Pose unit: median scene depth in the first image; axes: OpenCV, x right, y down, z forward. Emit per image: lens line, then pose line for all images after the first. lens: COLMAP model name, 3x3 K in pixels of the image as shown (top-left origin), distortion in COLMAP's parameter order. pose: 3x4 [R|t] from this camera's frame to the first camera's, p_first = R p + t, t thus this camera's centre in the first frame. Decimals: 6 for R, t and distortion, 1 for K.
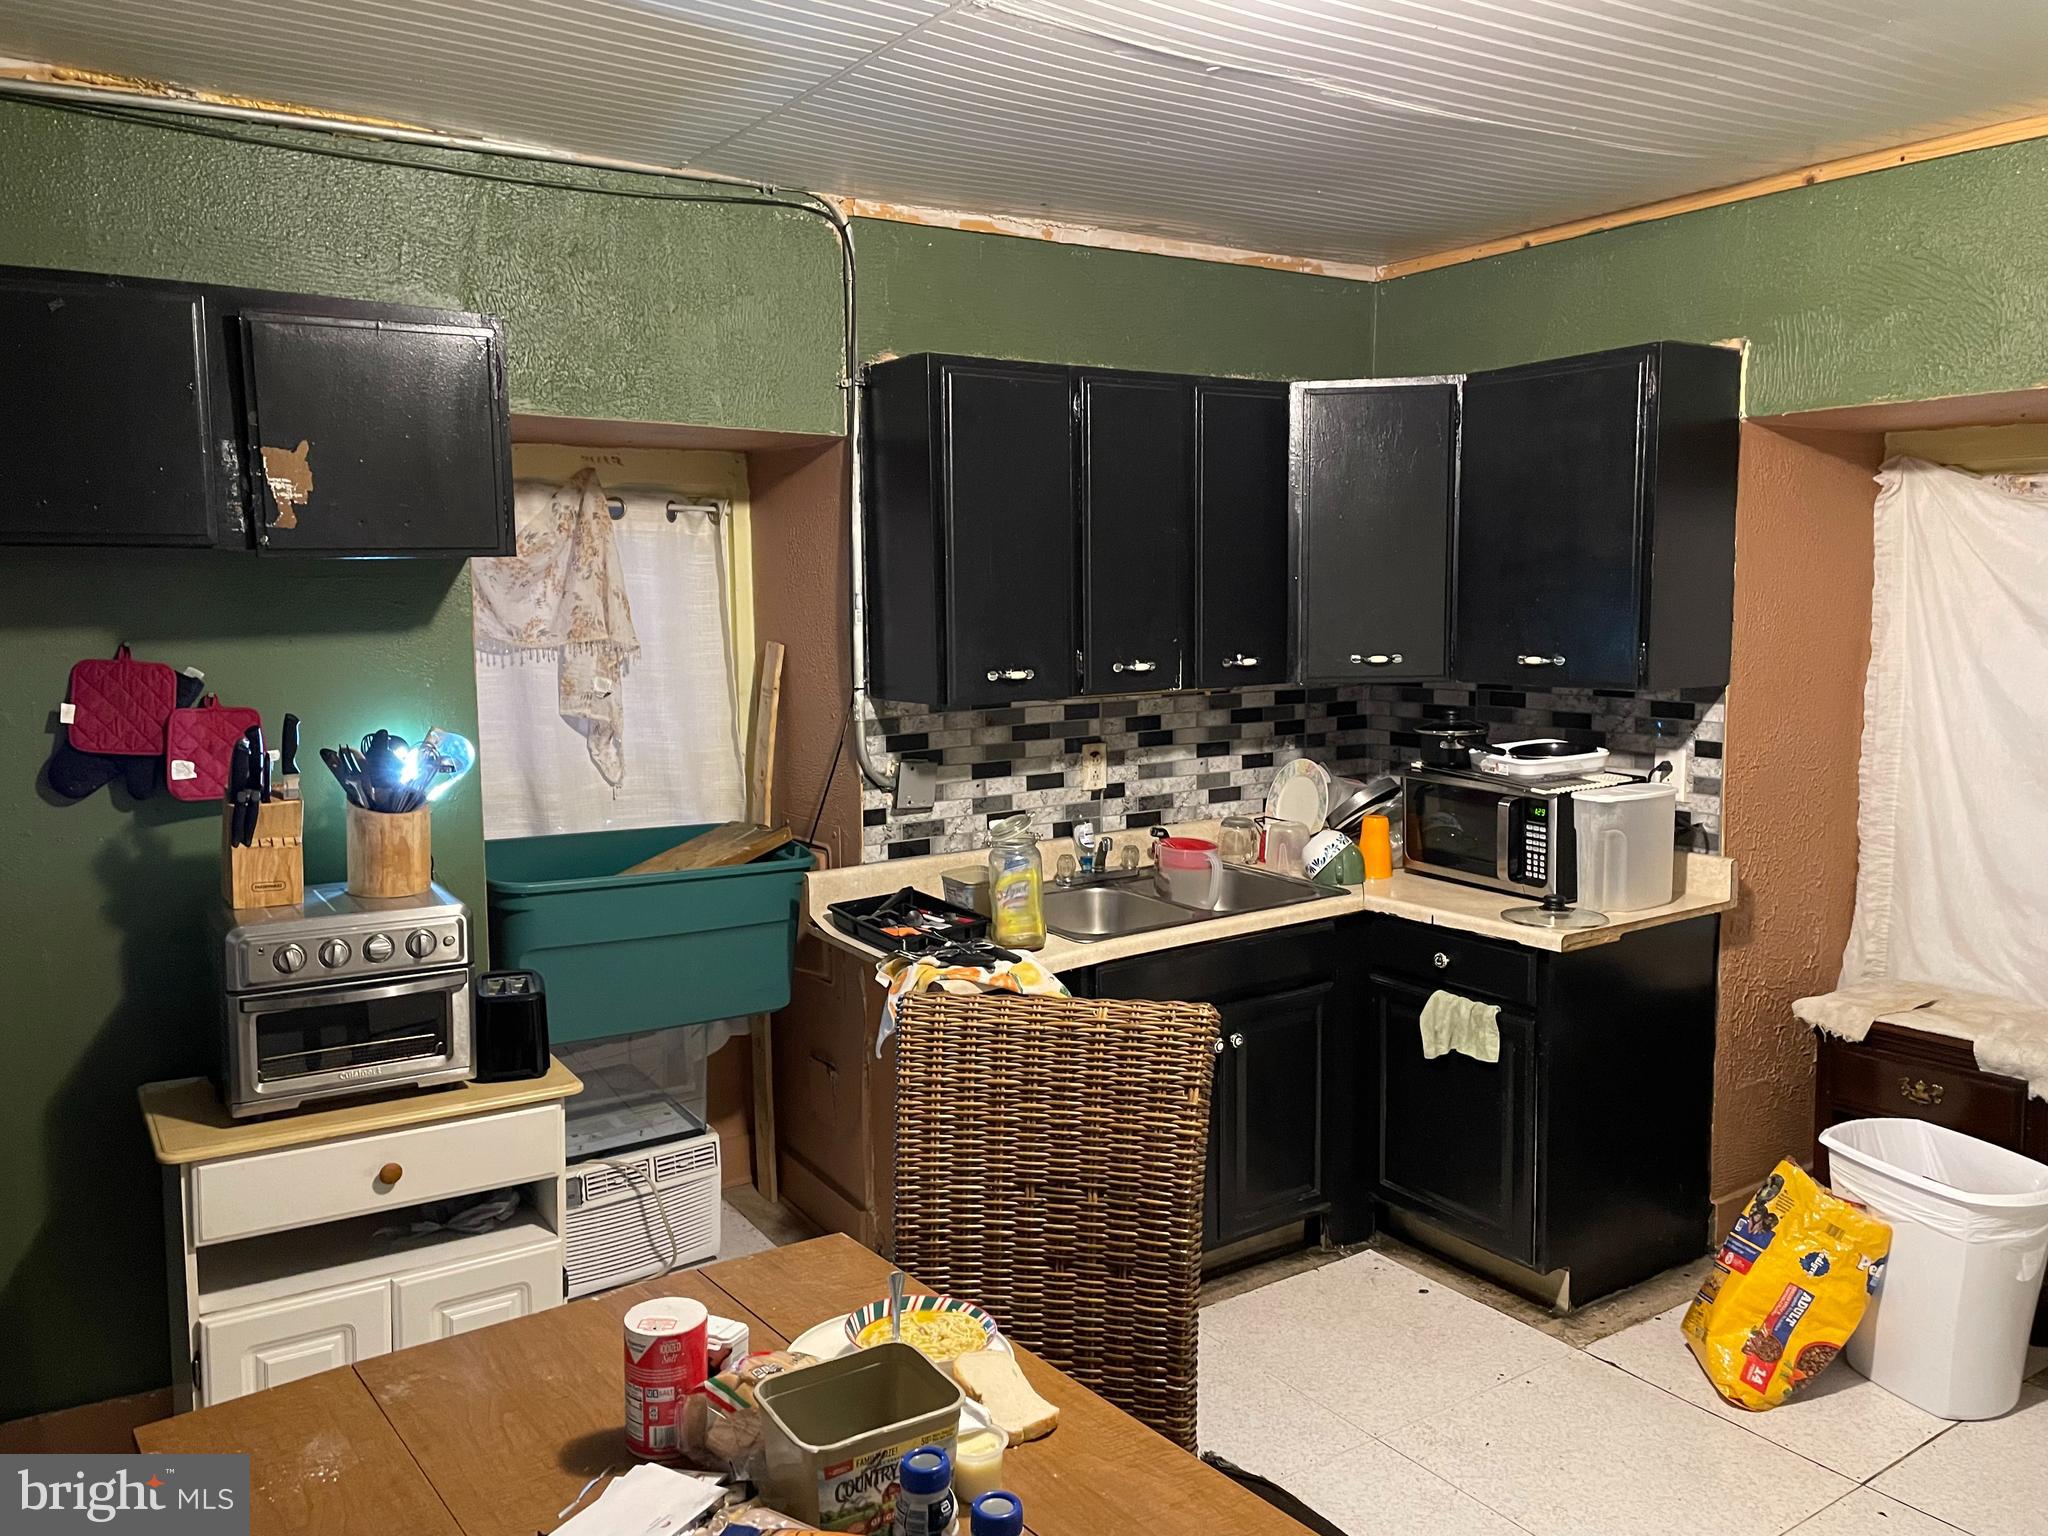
lens RADIAL K [[1523.7, 0, 1024.1], [0, 1523.7, 731.9], [0, 0, 1]] dist [0.098984, -0.117328]
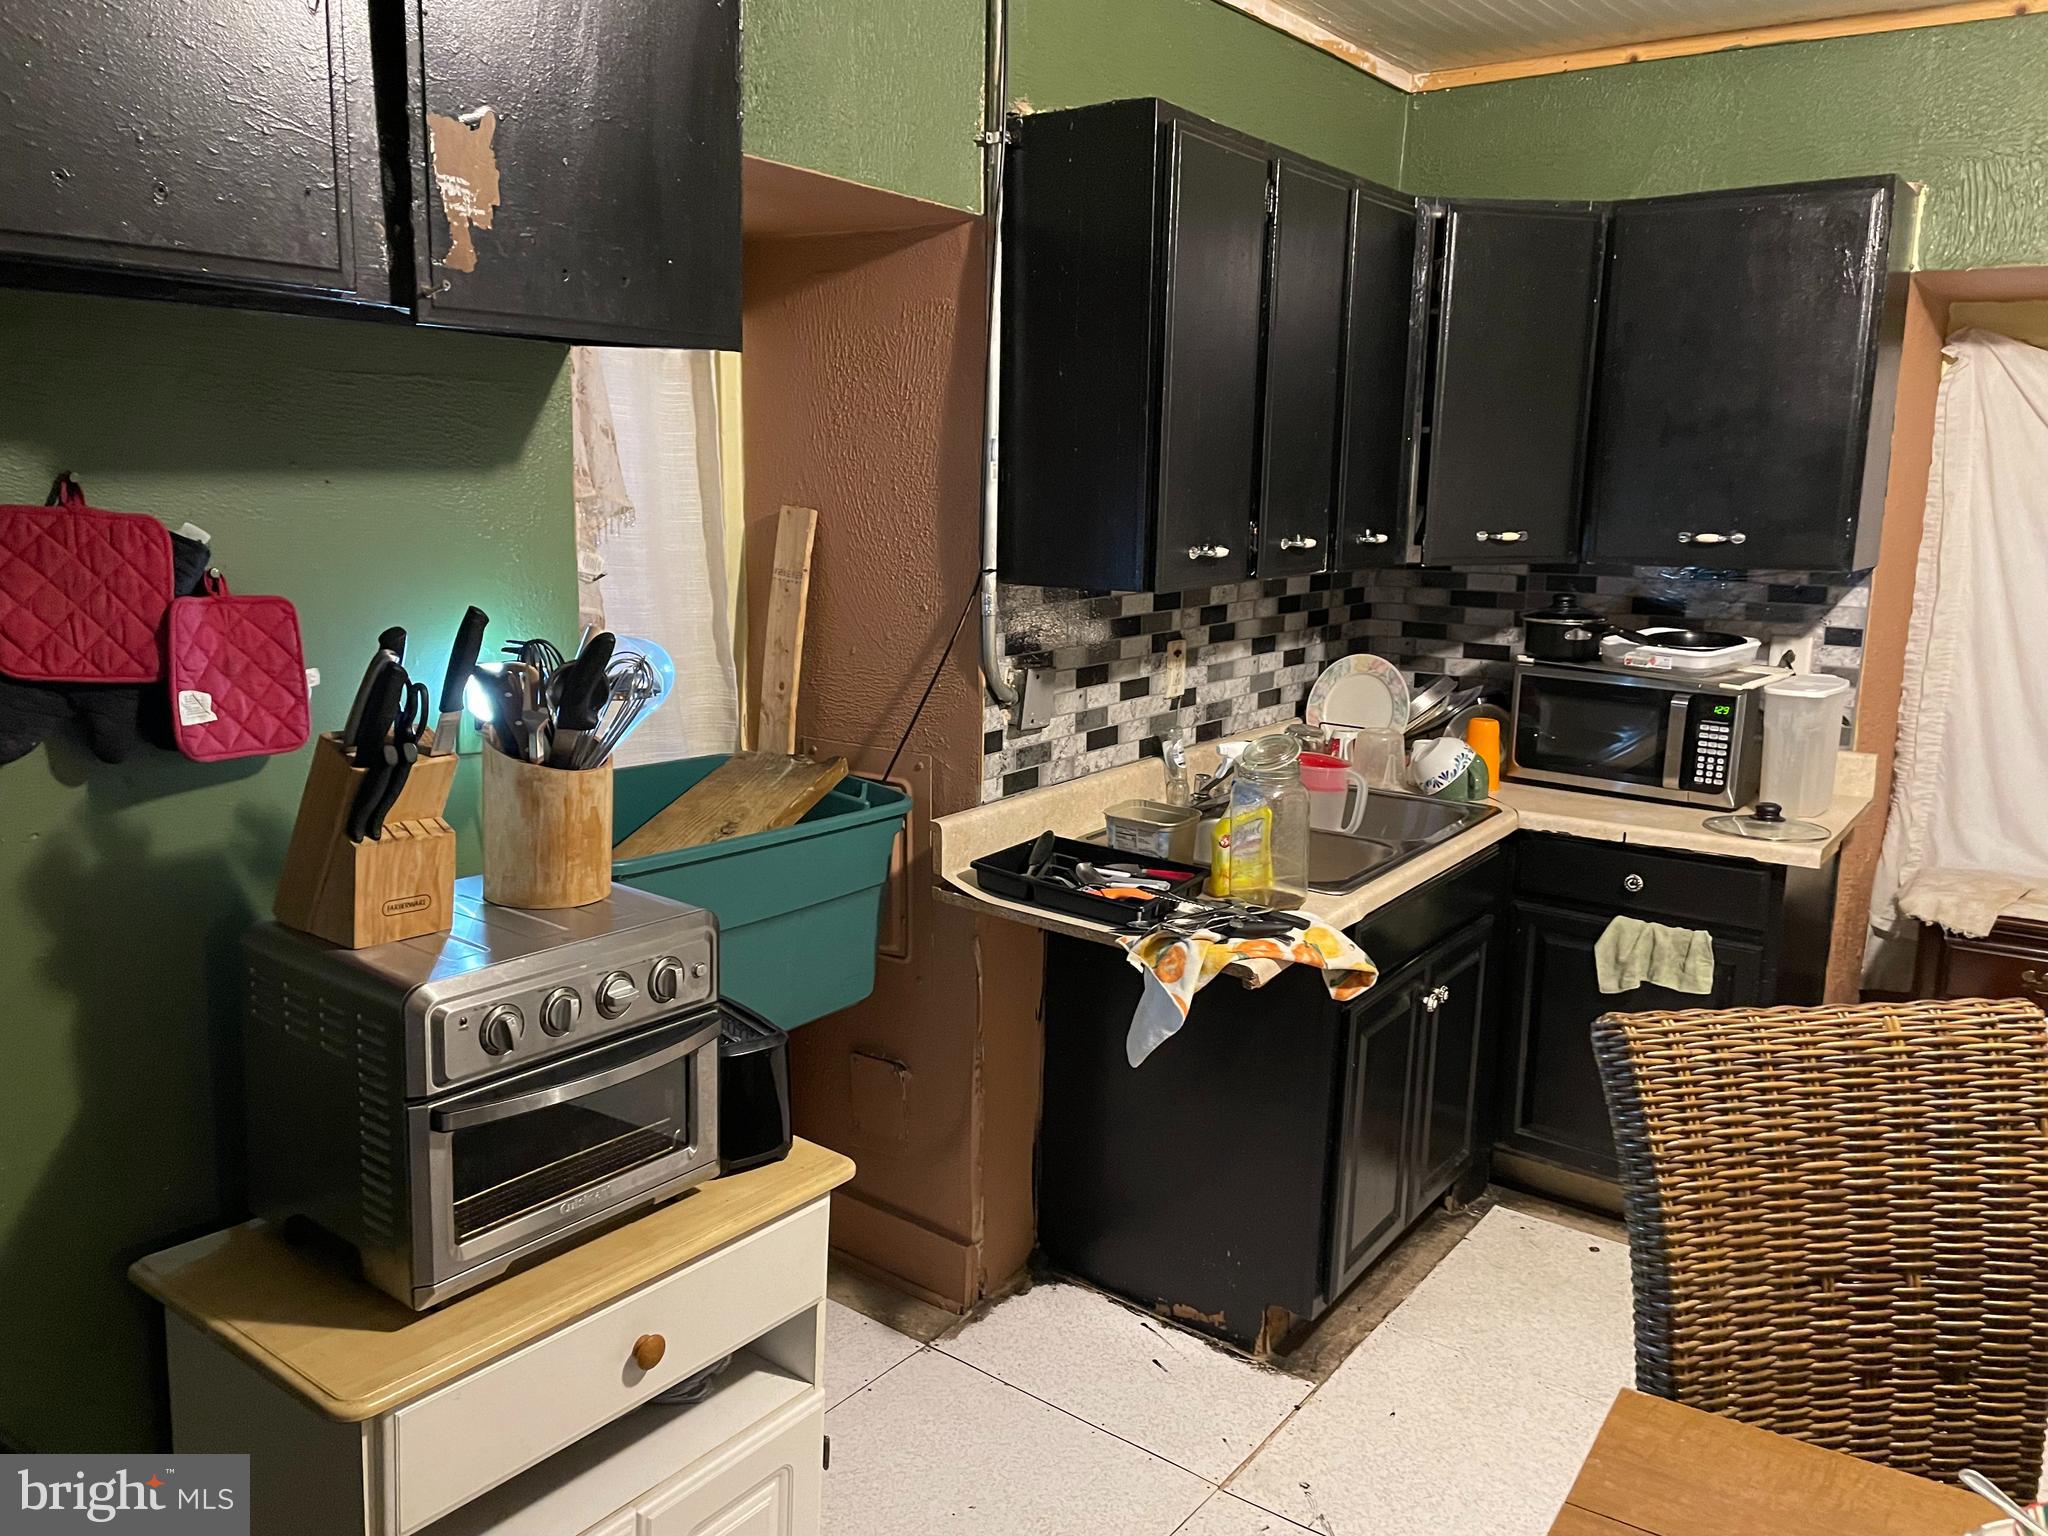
lens RADIAL K [[1544.5, 0, 1024.5], [0, 1544.5, 750.5], [0, 0, 1]] dist [0.099196, -0.124608]
pose [[0.943138, -0.035814, 0.330467, -0.336205], [0.008538, 0.996461, 0.083624, -0.003693], [-0.332292, -0.076047, 0.940106, 0.274838]]
